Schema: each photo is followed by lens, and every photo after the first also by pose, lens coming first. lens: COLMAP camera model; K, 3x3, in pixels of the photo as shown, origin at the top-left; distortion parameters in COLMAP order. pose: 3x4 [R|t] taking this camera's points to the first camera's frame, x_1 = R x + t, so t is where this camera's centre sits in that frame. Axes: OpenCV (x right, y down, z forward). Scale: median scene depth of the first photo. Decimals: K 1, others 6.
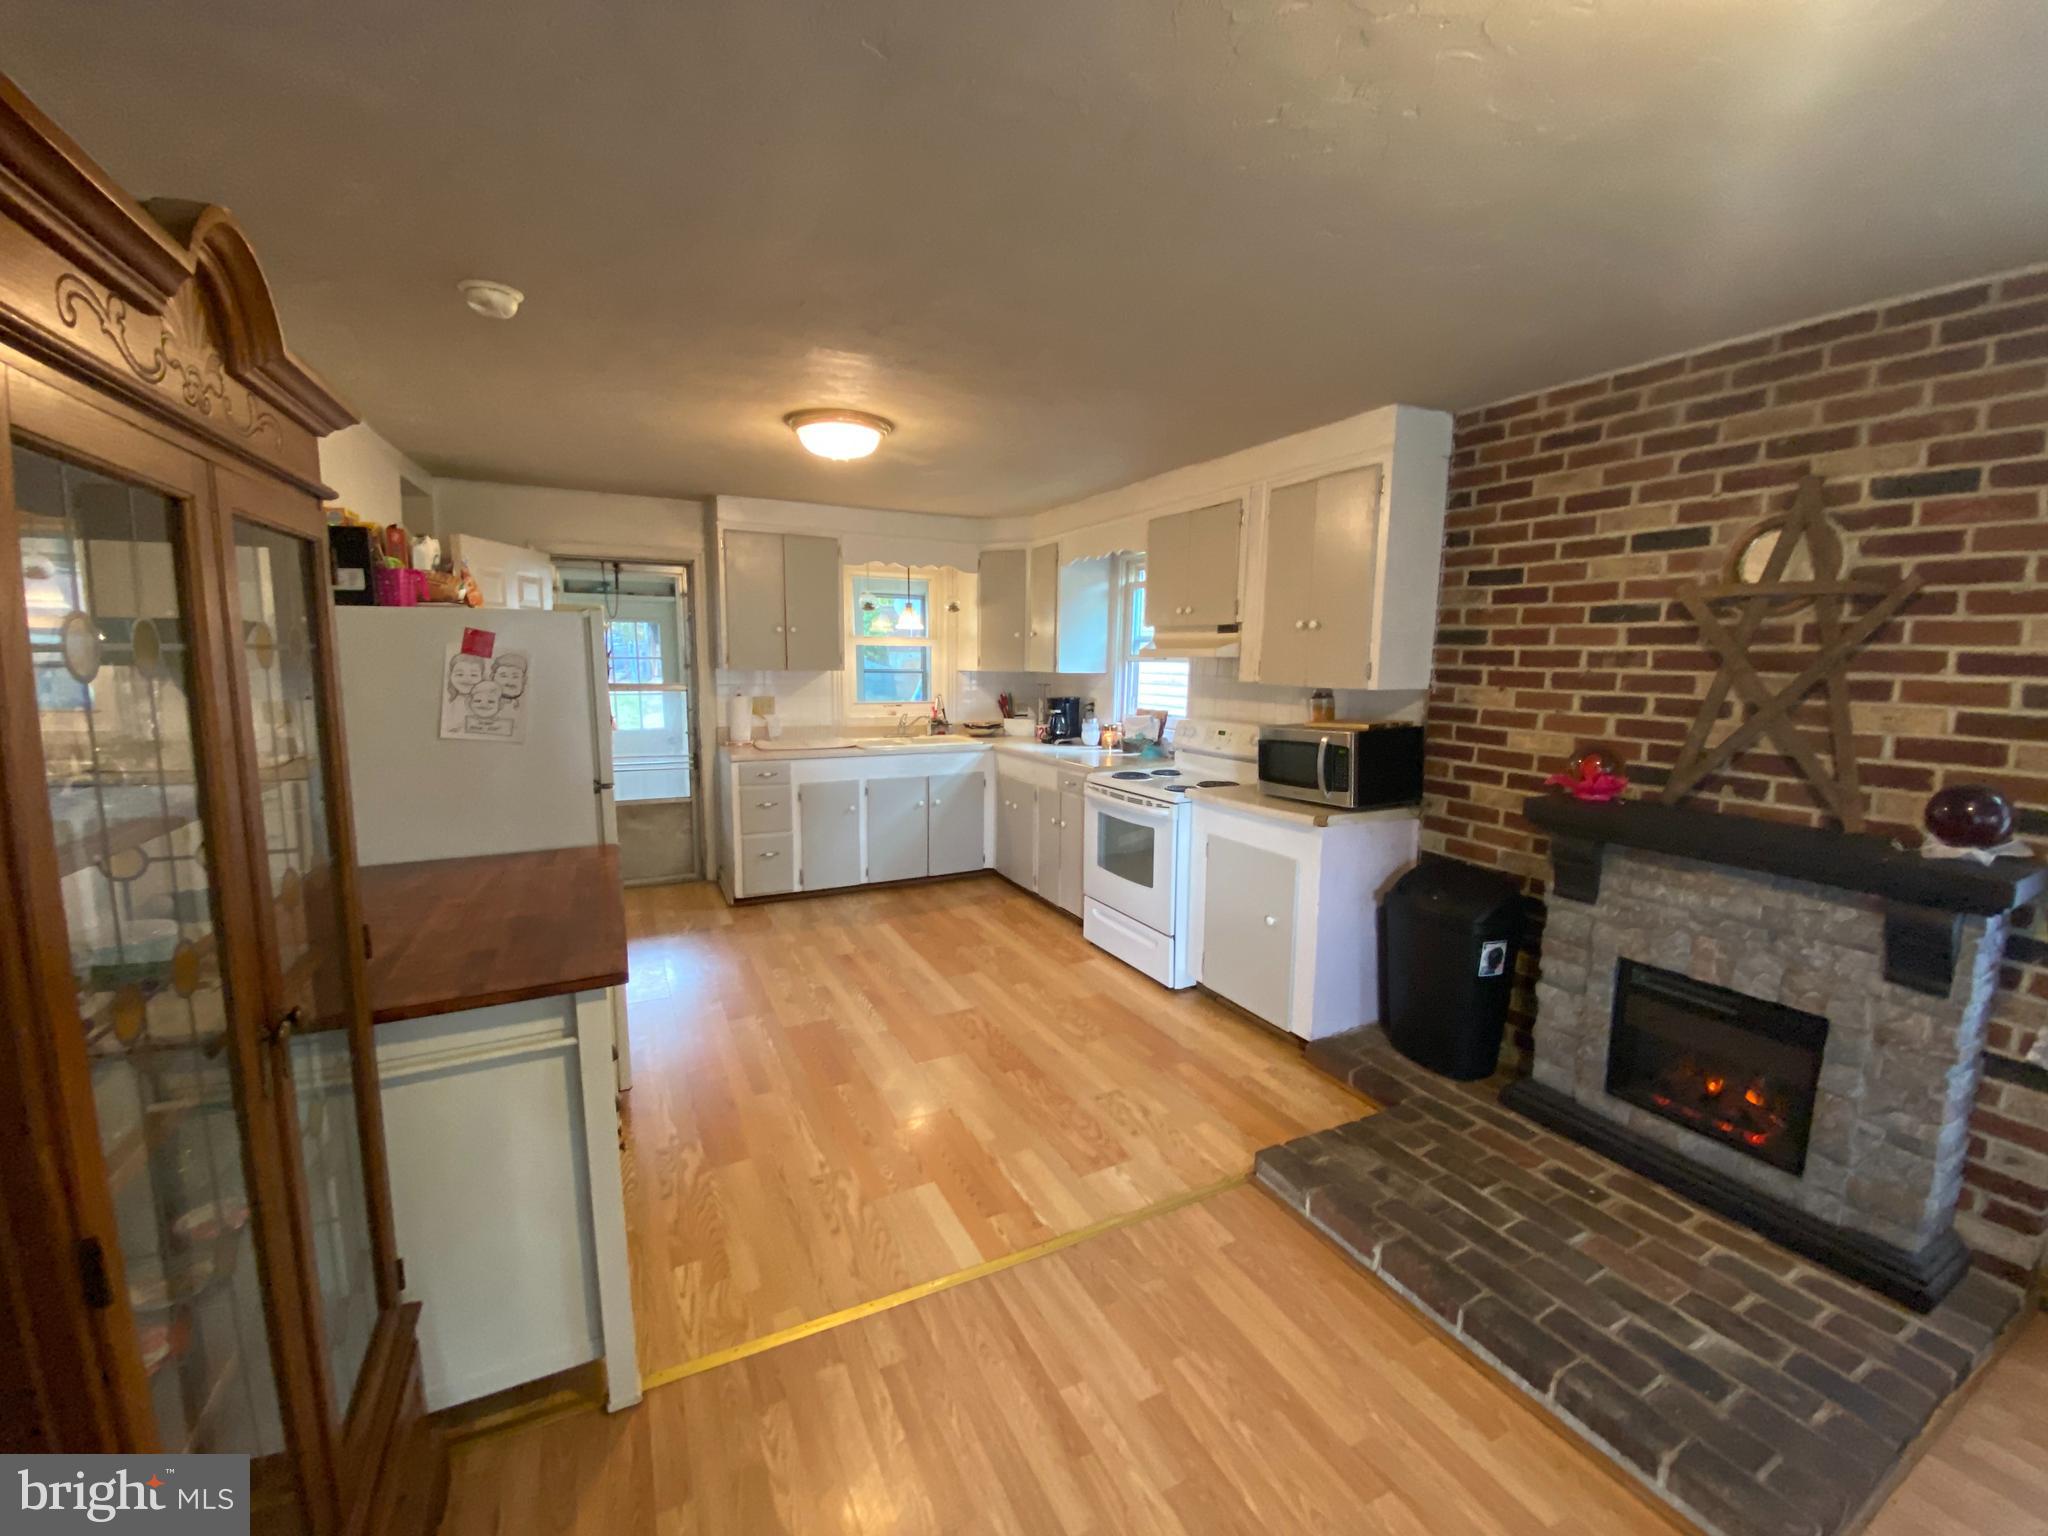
lens RADIAL K [[833.2, 0, 1029.0], [0, 833.2, 757.2], [0, 0, 1]] dist [0.013351, -0.018959]
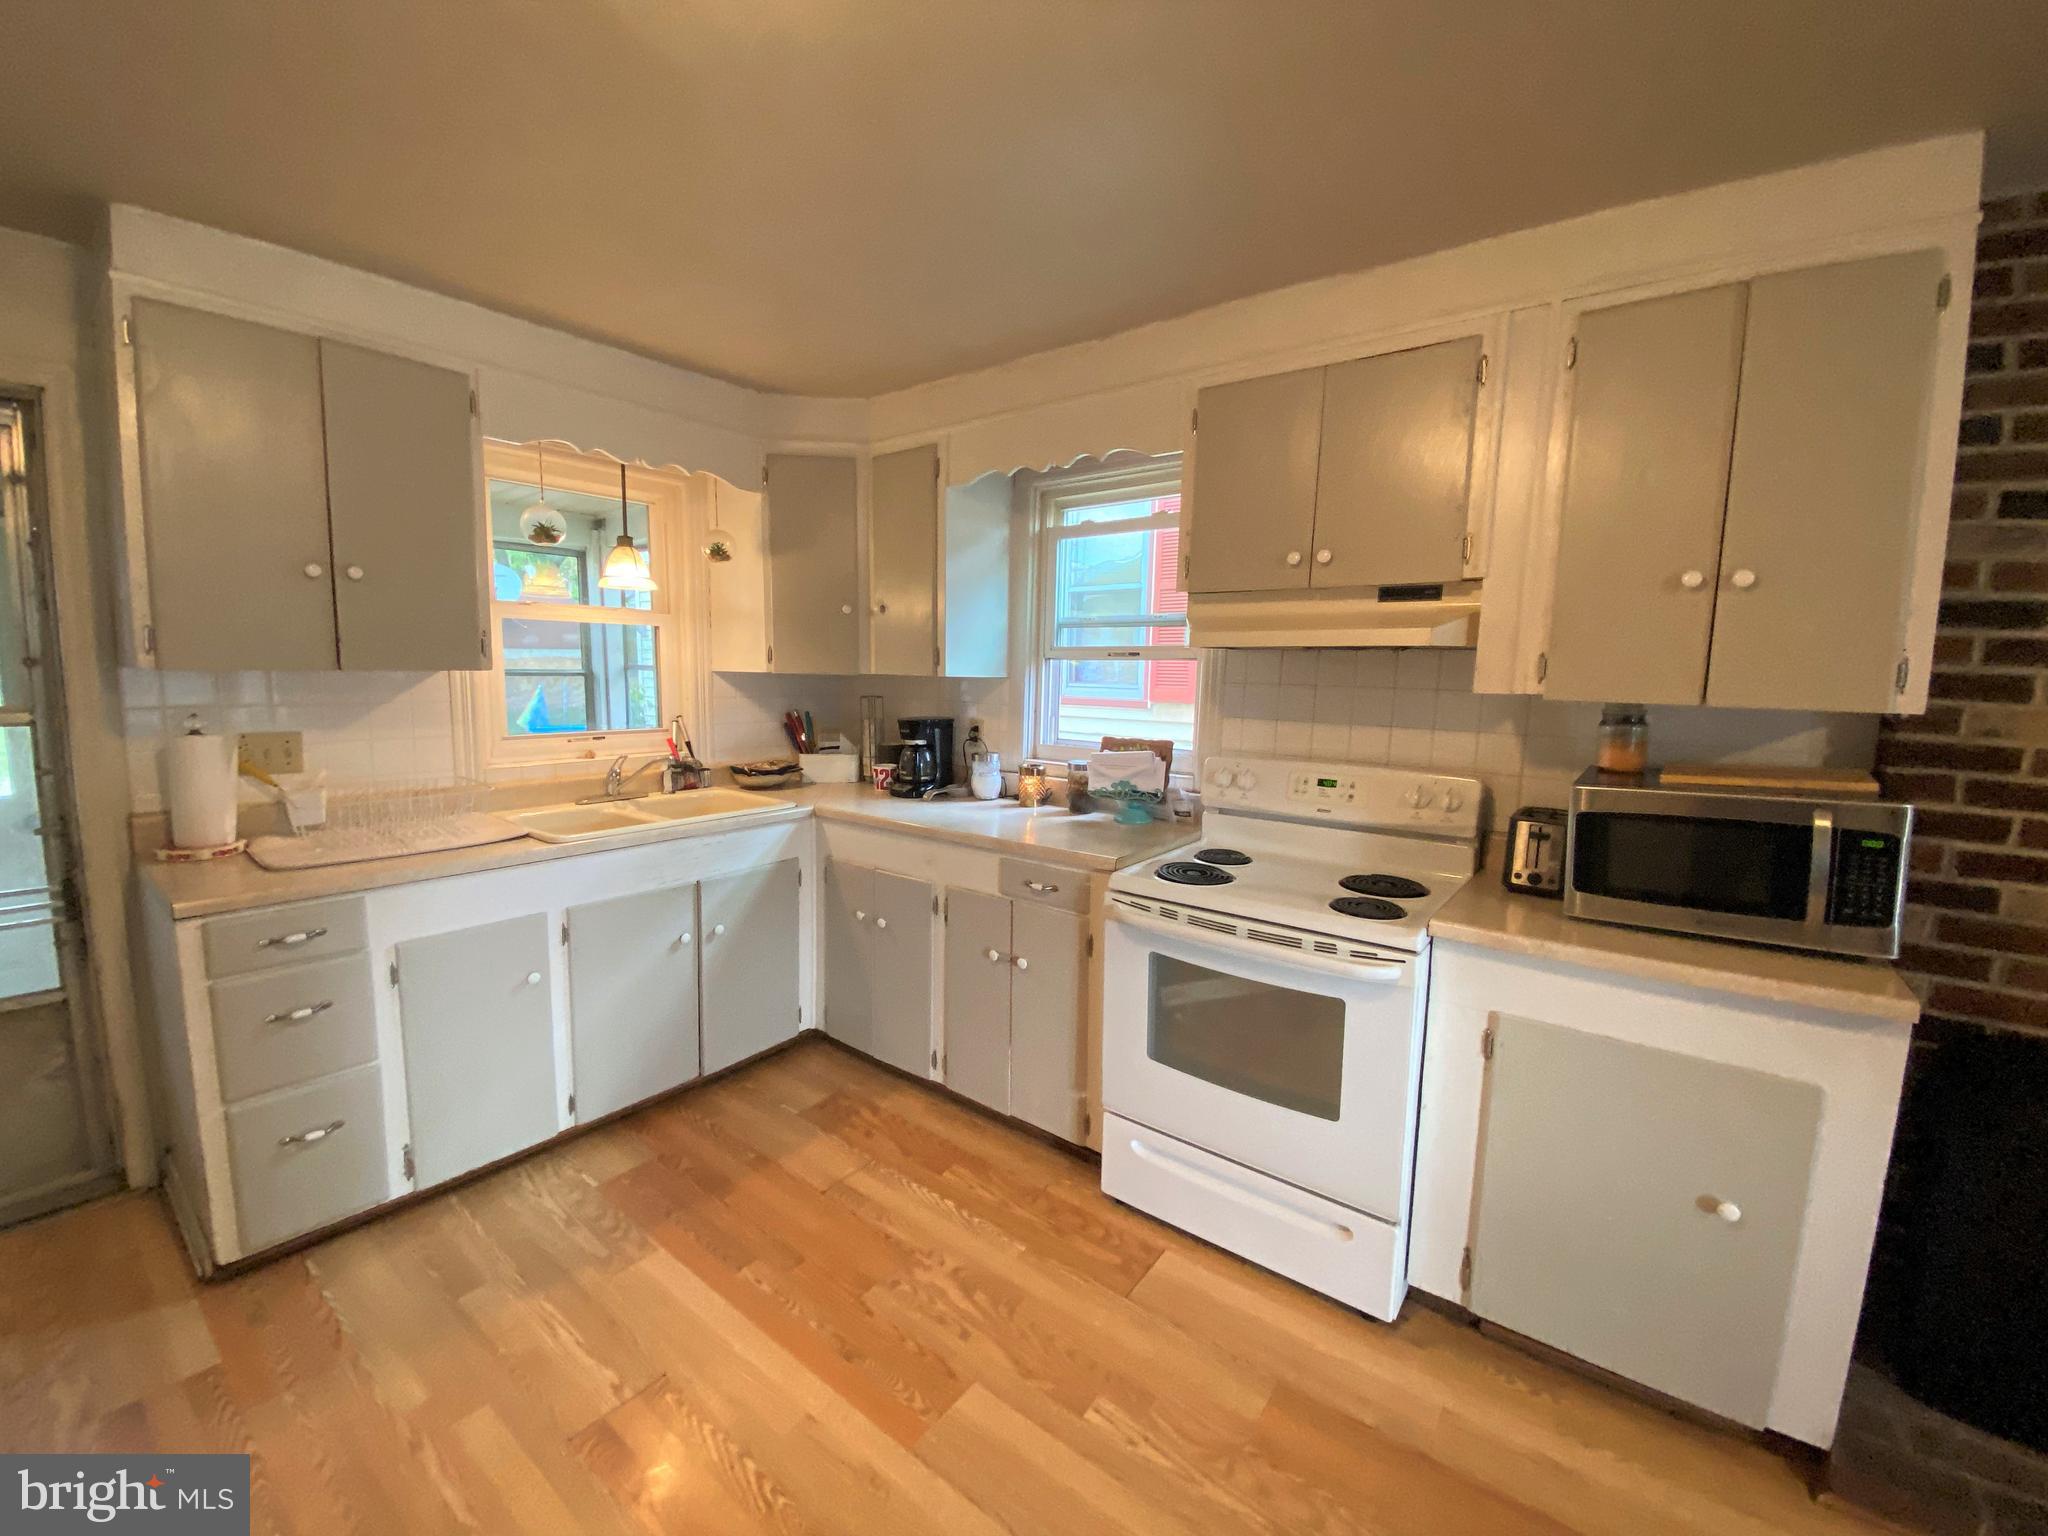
lens RADIAL K [[833.2, 0, 1029.0], [0, 833.2, 757.2], [0, 0, 1]] dist [0.013351, -0.018959]
pose [[0.902118, -0.042160, 0.429424, -0.161474], [0.042861, 0.999049, 0.008044, -0.050186], [-0.429354, 0.011149, 0.903067, 0.481530]]
